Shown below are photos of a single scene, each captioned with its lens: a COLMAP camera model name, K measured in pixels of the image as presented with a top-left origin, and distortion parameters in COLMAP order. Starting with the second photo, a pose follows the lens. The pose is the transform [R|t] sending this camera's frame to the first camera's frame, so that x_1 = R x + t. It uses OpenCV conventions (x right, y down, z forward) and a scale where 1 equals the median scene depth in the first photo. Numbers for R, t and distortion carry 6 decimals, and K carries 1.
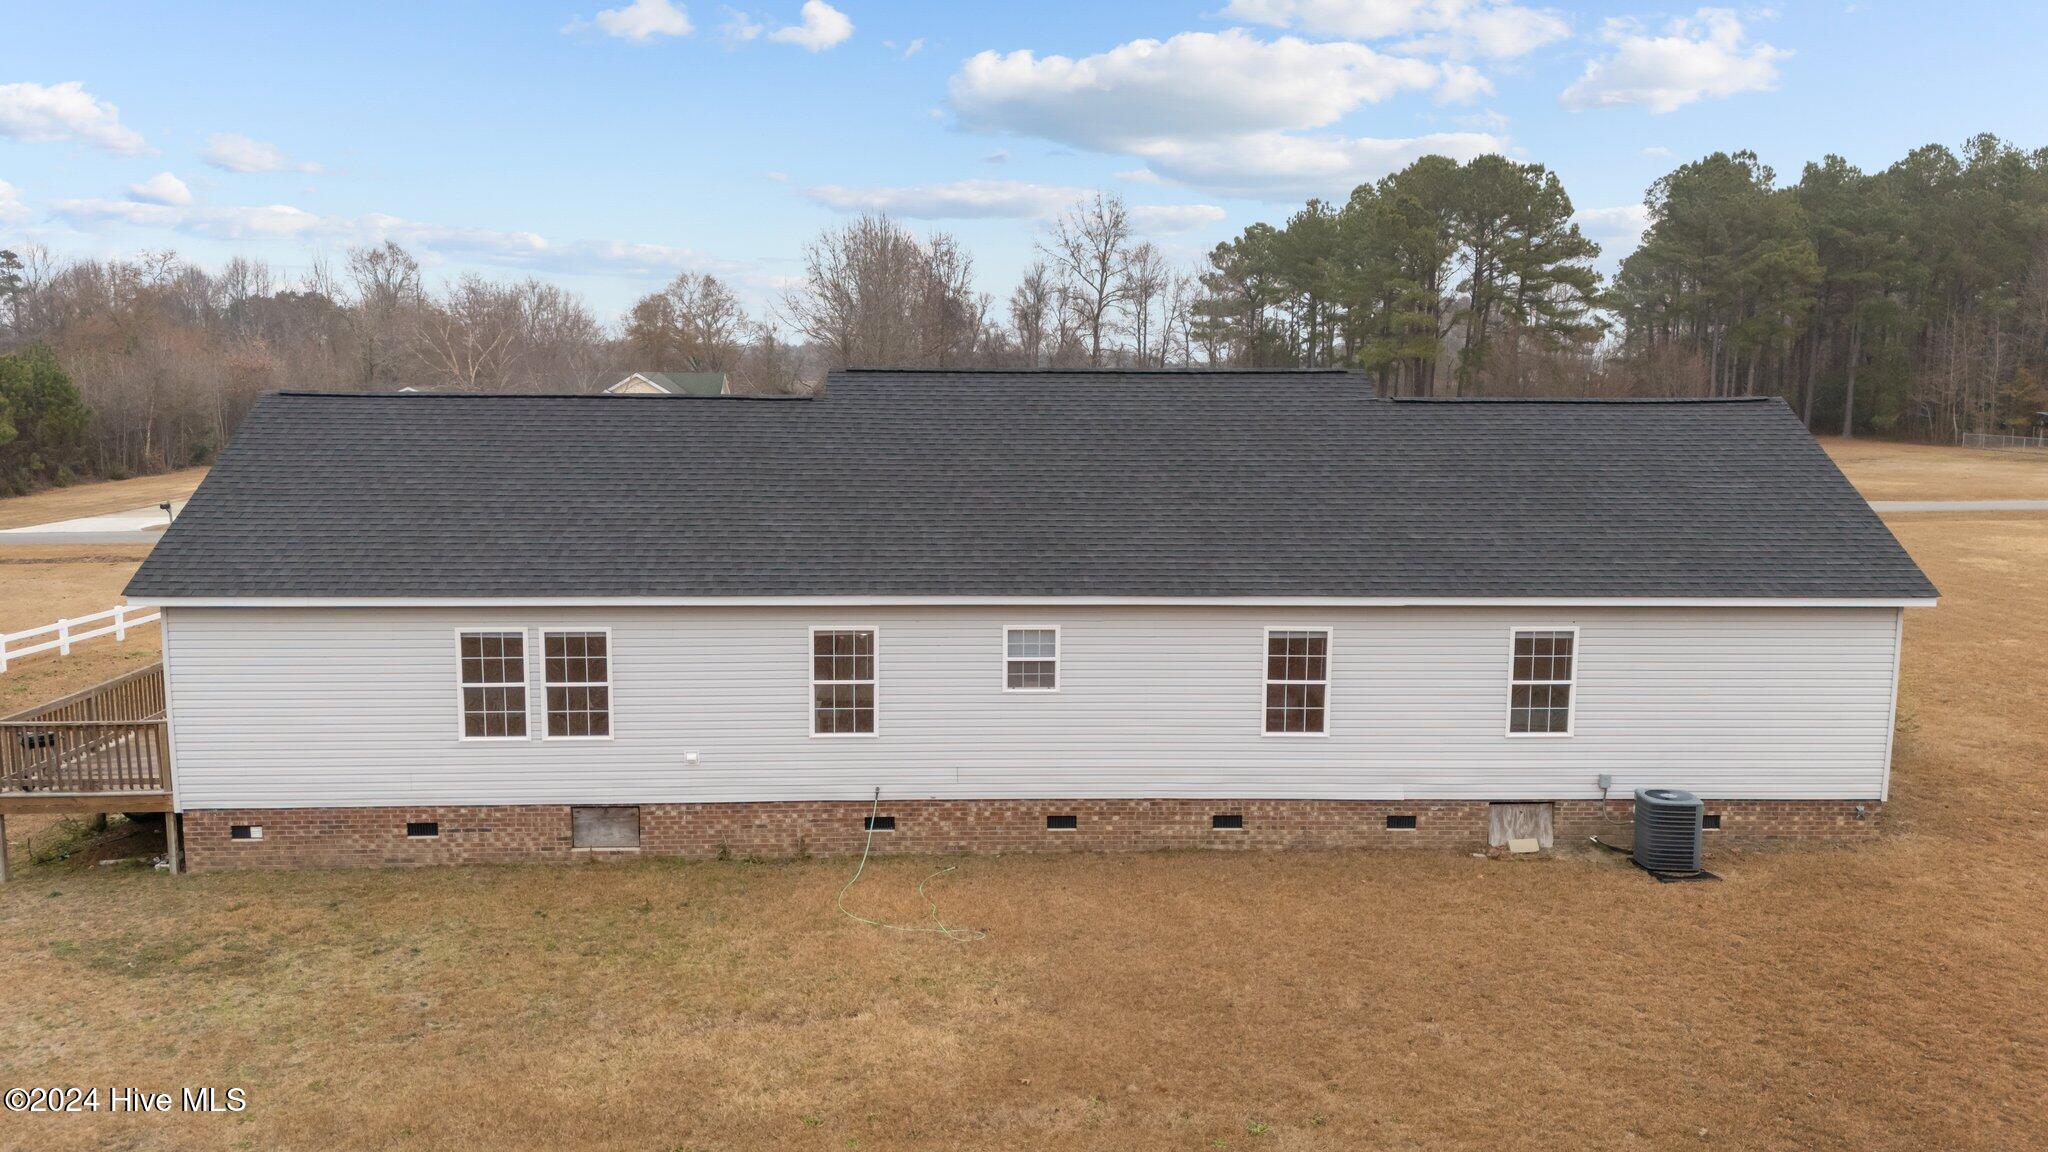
lens RADIAL K [[1494.5, 0, 1017.2], [0, 1494.5, 623.5], [0, 0, 1]] dist [0.072476, -0.070175]
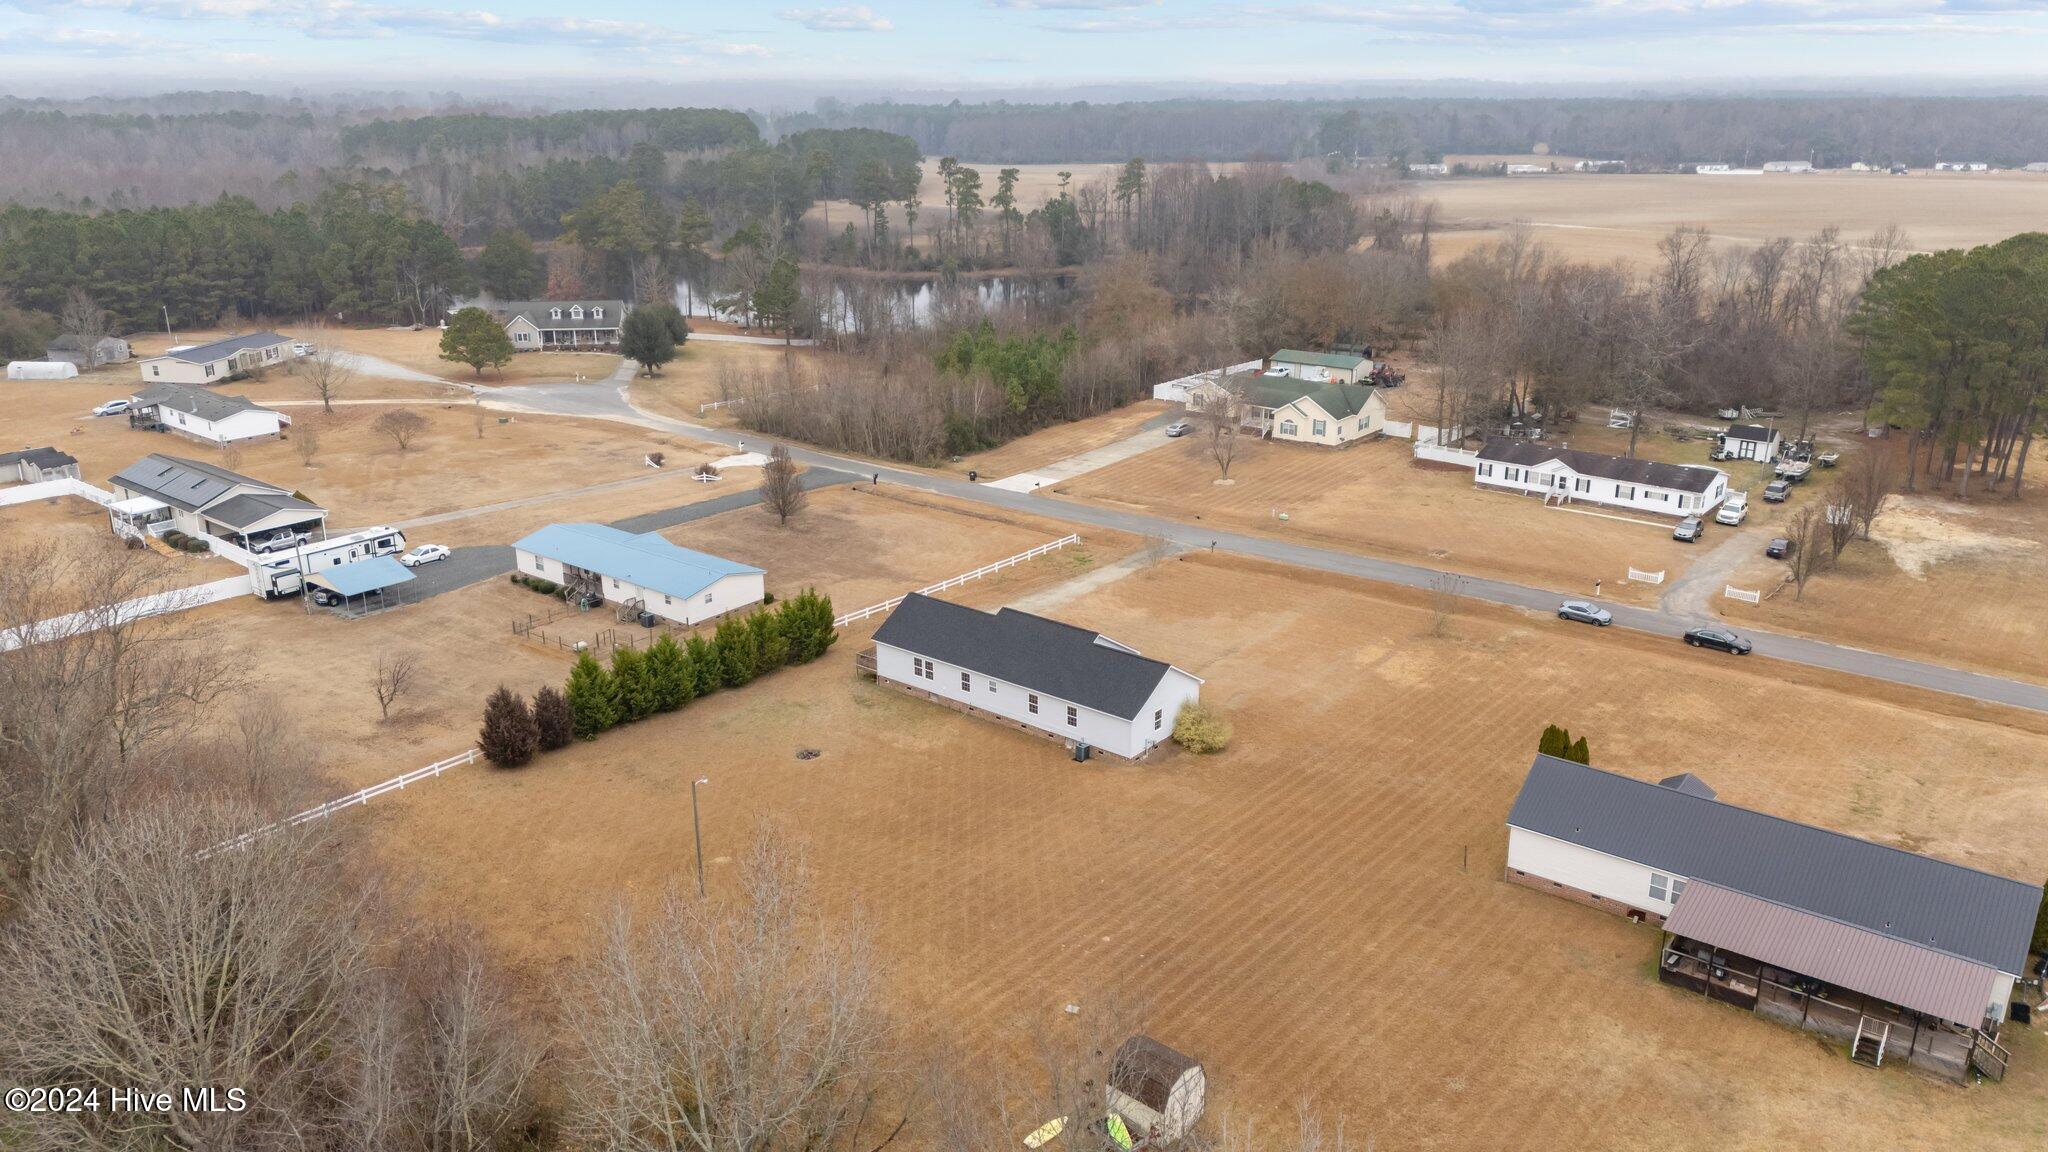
lens RADIAL K [[1494.5, 0, 1012.3], [0, 1494.5, 561.2], [0, 0, 1]] dist [0.072476, -0.070175]
pose [[0.750992, 0.198182, -0.629870, 3.202285], [-0.103750, 0.977464, 0.183847, -1.346267], [0.652110, -0.072718, 0.754629, -2.807142]]
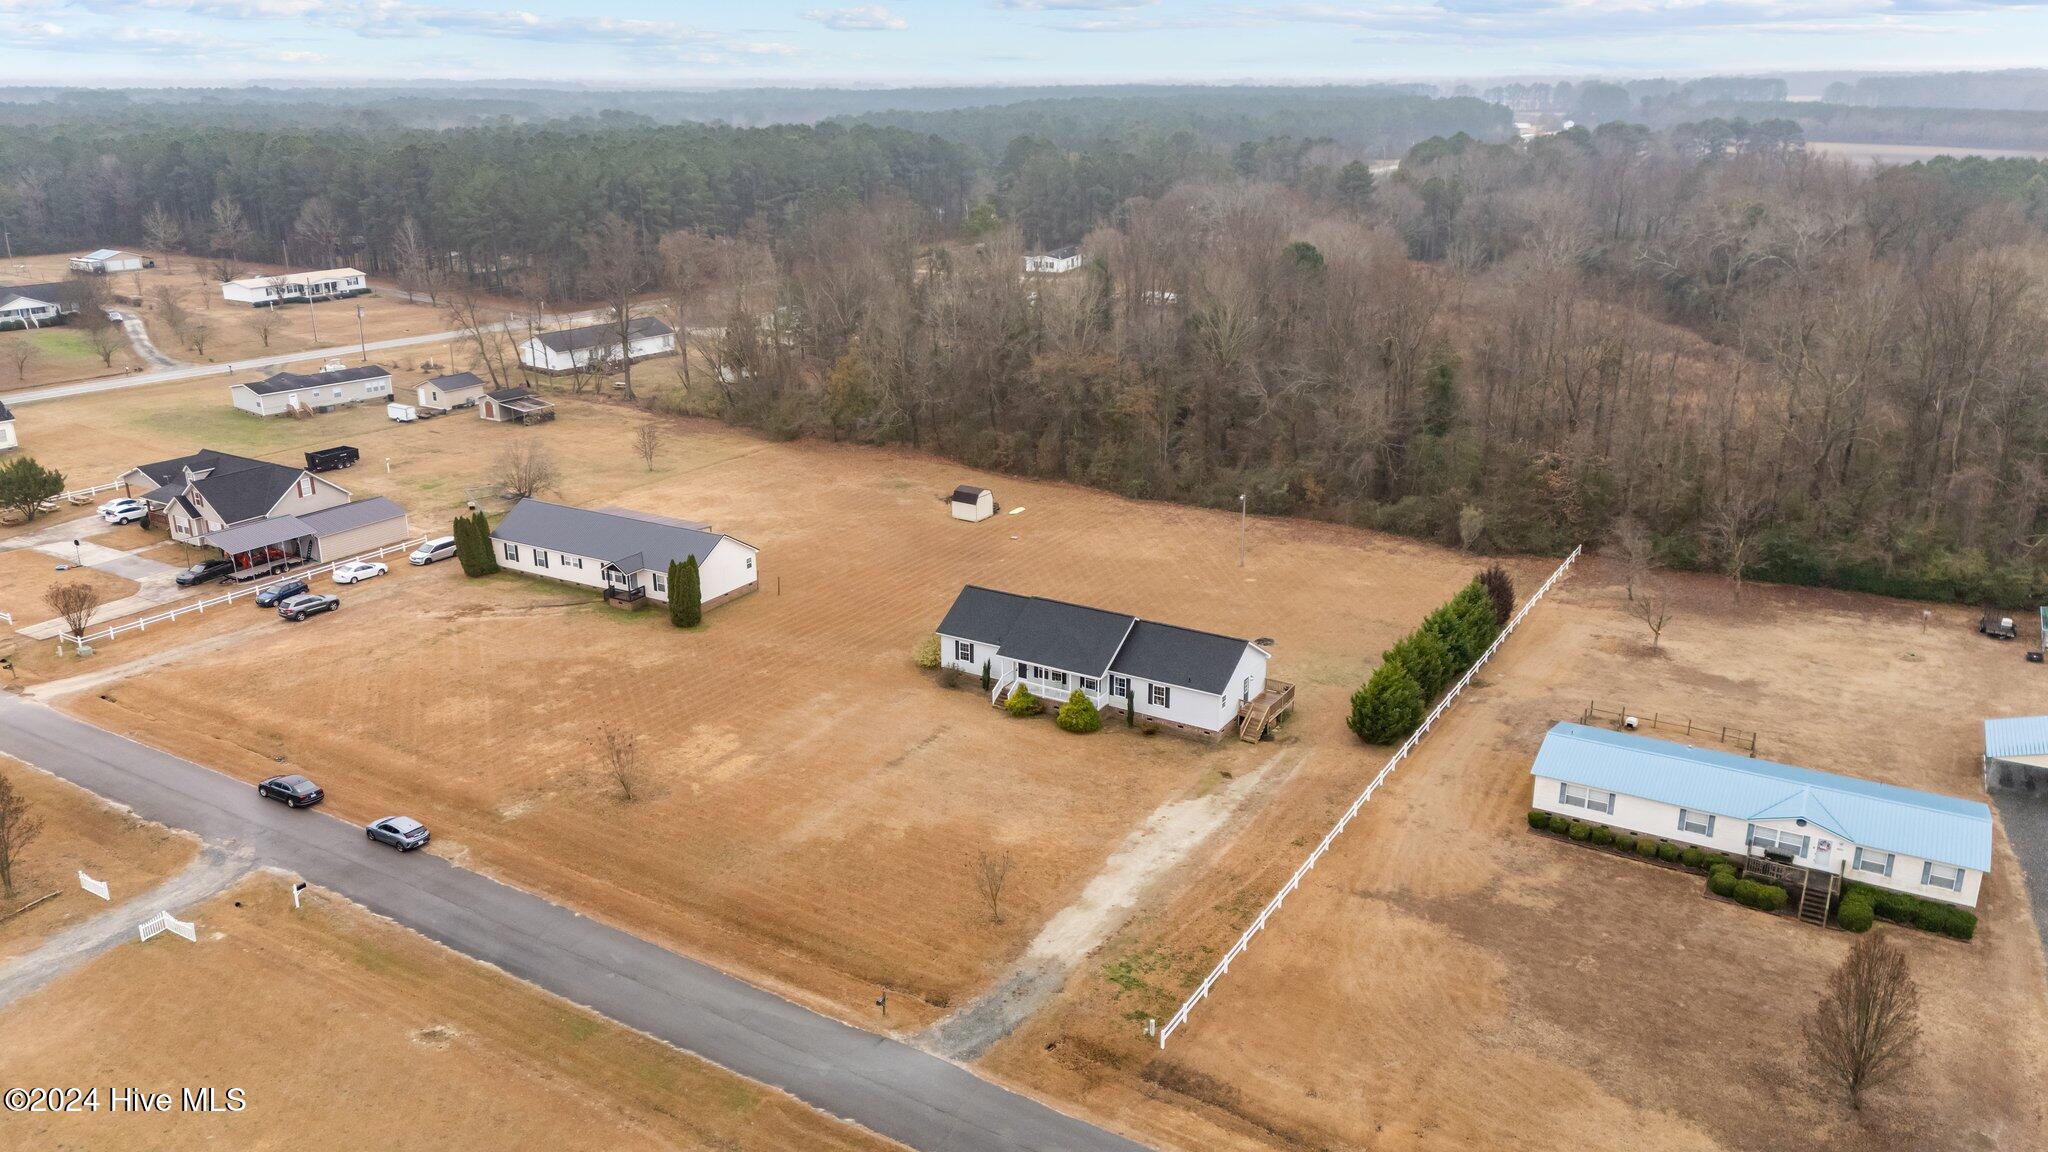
lens RADIAL K [[1494.5, 0, 1021.2], [0, 1494.5, 575.0], [0, 0, 1]] dist [0.072476, -0.070175]
pose [[-0.835450, -0.175489, 0.520794, -2.537731], [0.090881, 0.890482, 0.445850, -2.727658], [-0.542000, 0.419815, -0.728005, 5.185251]]
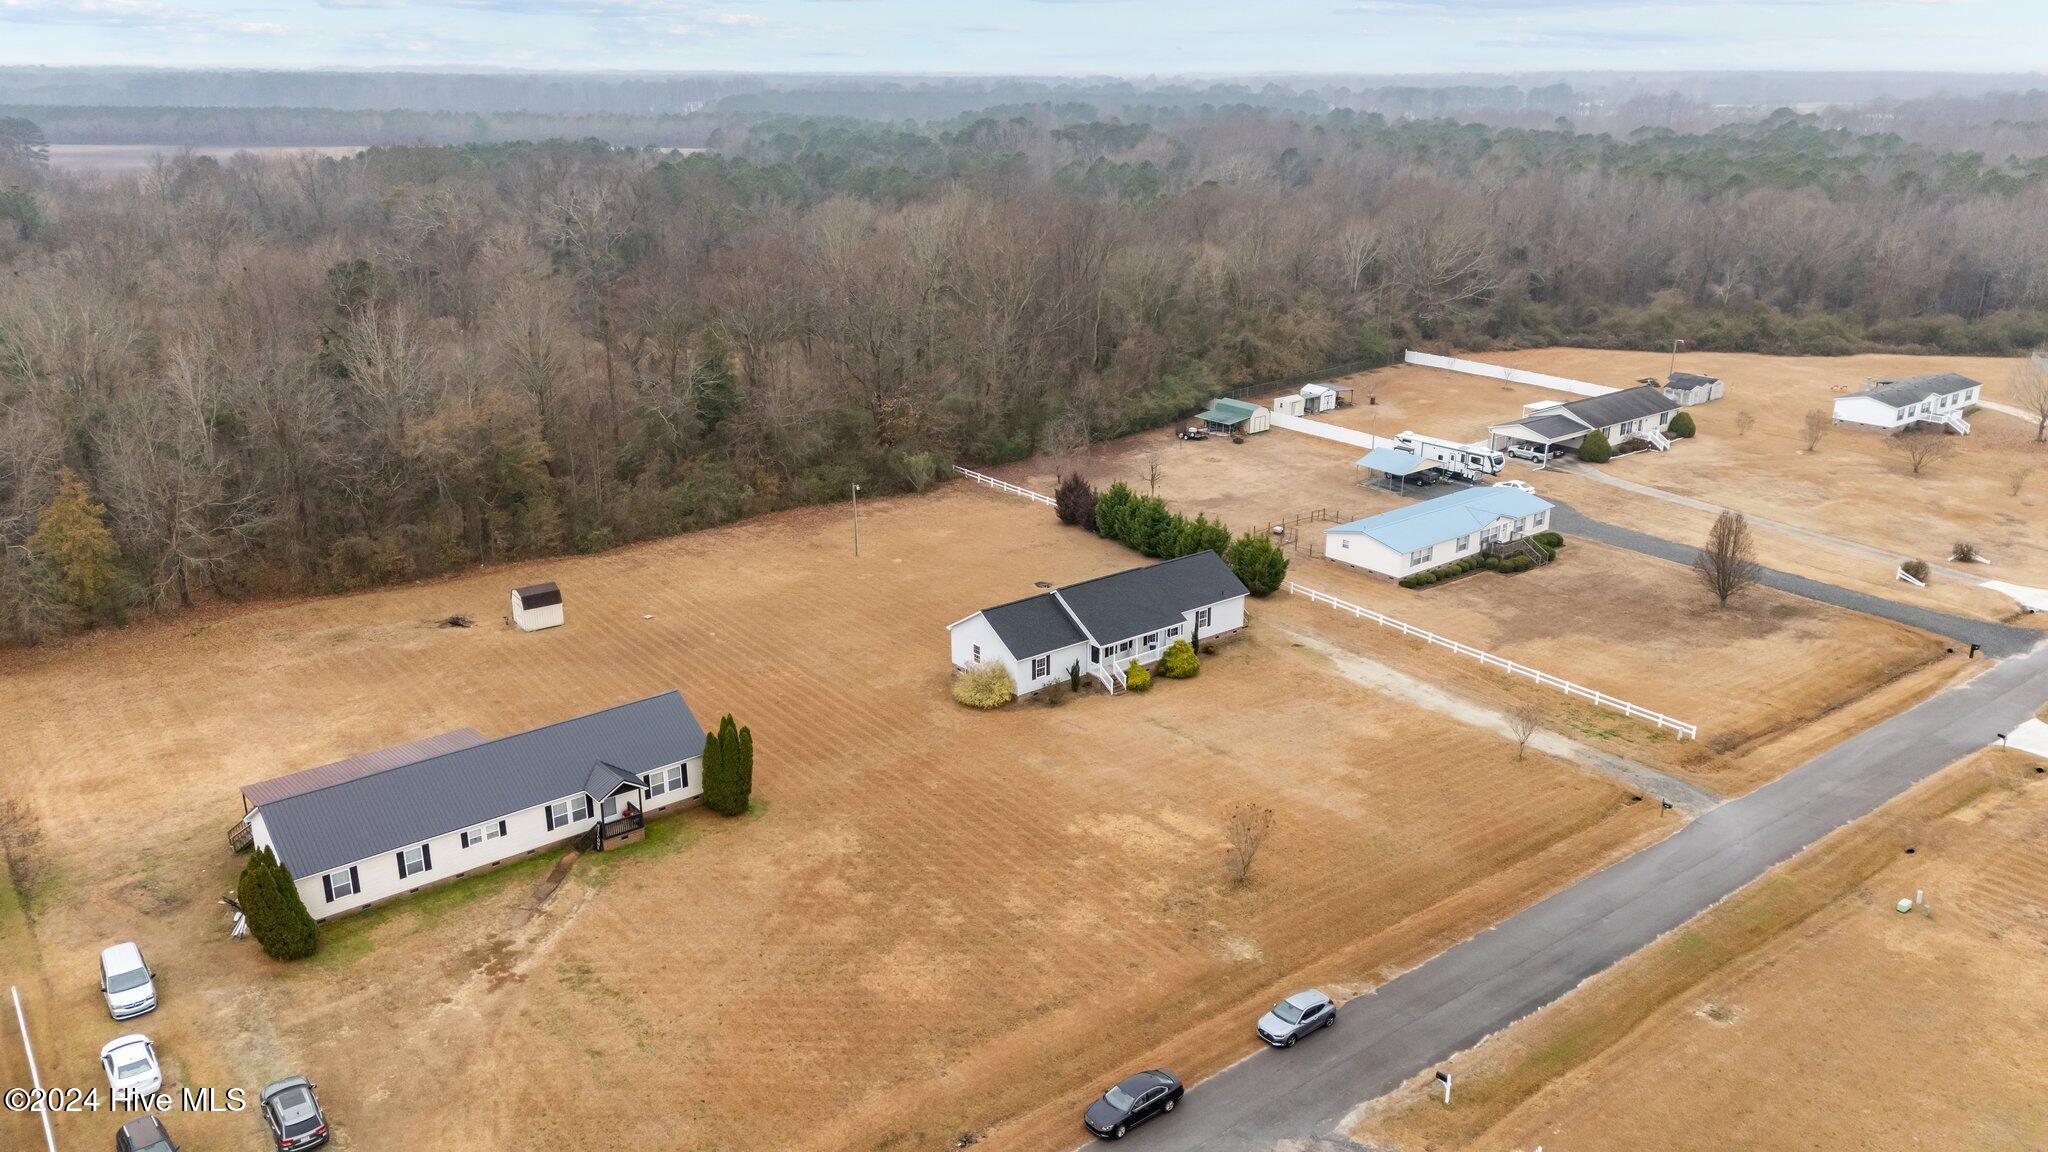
lens RADIAL K [[1494.5, 0, 1022.8], [0, 1494.5, 564.0], [0, 0, 1]] dist [0.072476, -0.070175]
pose [[-0.806180, 0.181404, -0.563176, 3.424001], [-0.100878, 0.895762, 0.432937, -2.636366], [0.583008, 0.405837, -0.703845, 4.926261]]
